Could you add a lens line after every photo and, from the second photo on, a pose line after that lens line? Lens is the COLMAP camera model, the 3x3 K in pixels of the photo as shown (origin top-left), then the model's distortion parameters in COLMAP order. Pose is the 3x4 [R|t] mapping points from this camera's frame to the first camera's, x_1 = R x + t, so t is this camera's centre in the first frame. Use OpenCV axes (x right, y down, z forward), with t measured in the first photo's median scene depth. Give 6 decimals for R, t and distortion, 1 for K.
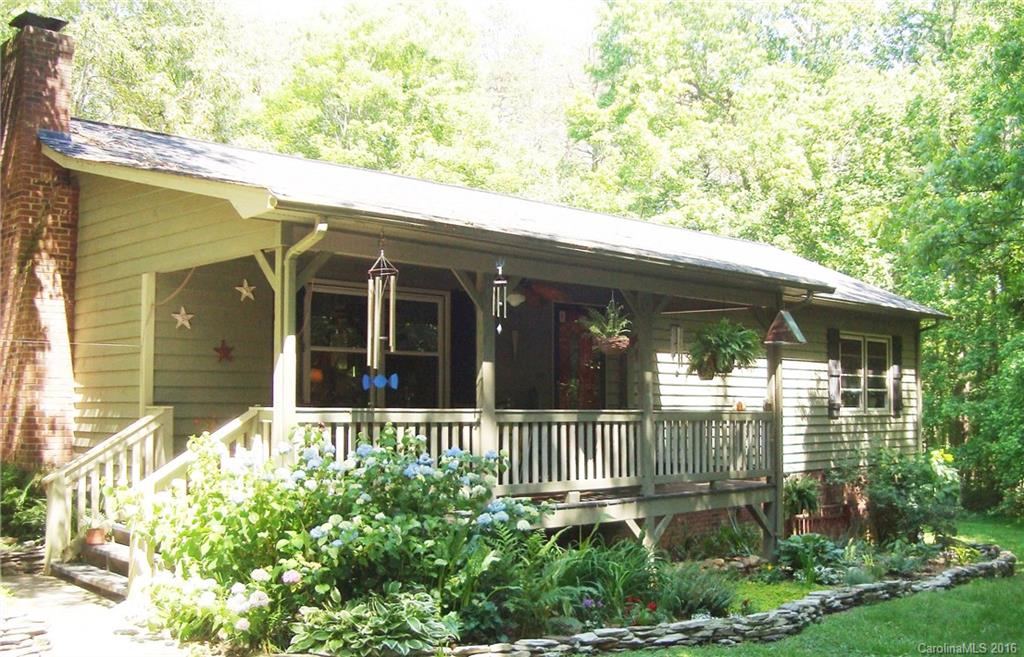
lens RADIAL K [[1083.6, 0, 569.7], [0, 1083.6, 376.3], [0, 0, 1]] dist [-0.125747, 0.000000]
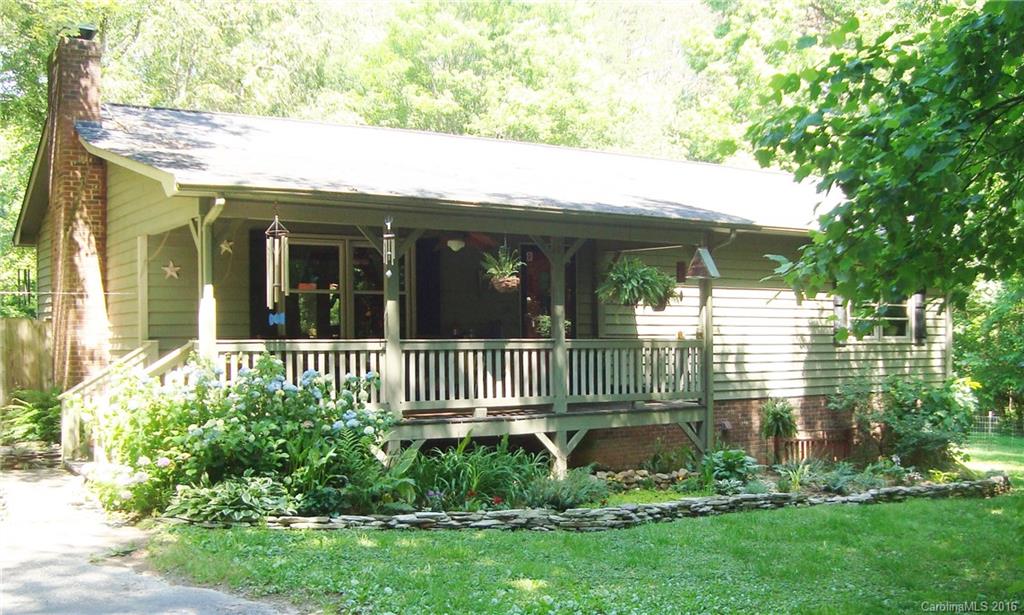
lens RADIAL K [[1090.8, 0, 533.8], [0, 1090.8, 398.3], [0, 0, 1]] dist [-0.133379, 0.000000]
pose [[0.977817, 0.004273, -0.209419, 0.299932], [0.013498, 0.996429, 0.083354, -0.003189], [0.209028, -0.084332, 0.974267, -0.149382]]
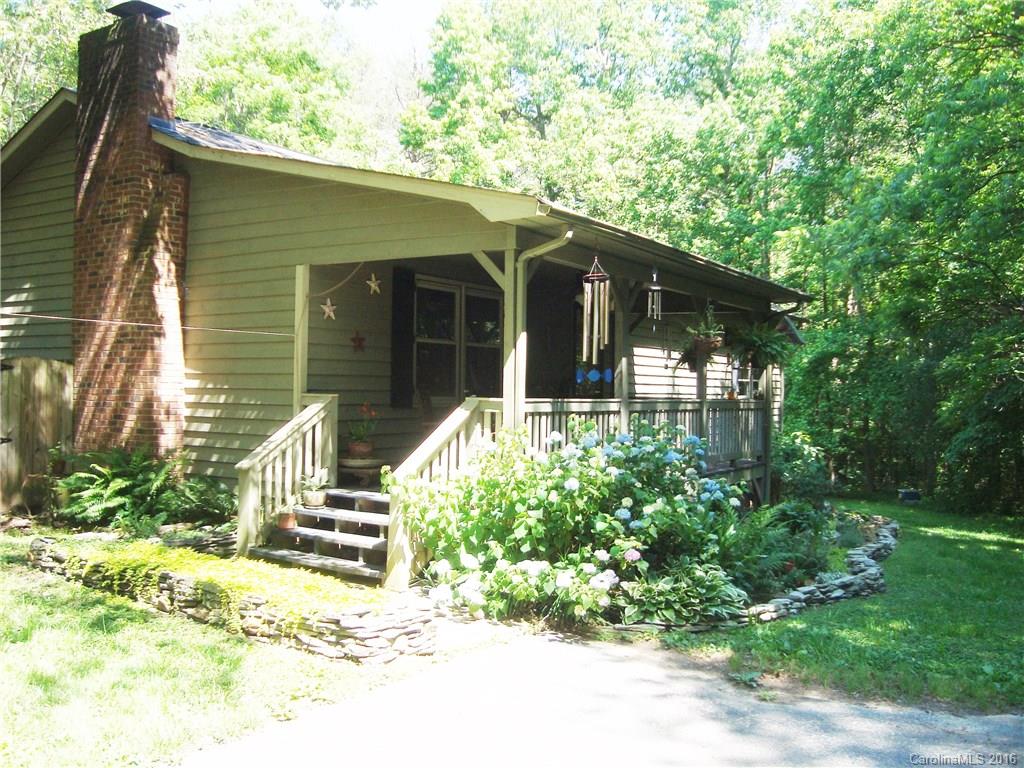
lens RADIAL K [[970.0, 0, 510.7], [0, 970.0, 383.5], [0, 0, 1]] dist [-0.151338, 0.000000]
pose [[0.980291, 0.012957, 0.197133, -0.346716], [-0.017869, 0.999572, 0.023156, -0.006592], [-0.196748, -0.026222, 0.980103, 0.034841]]
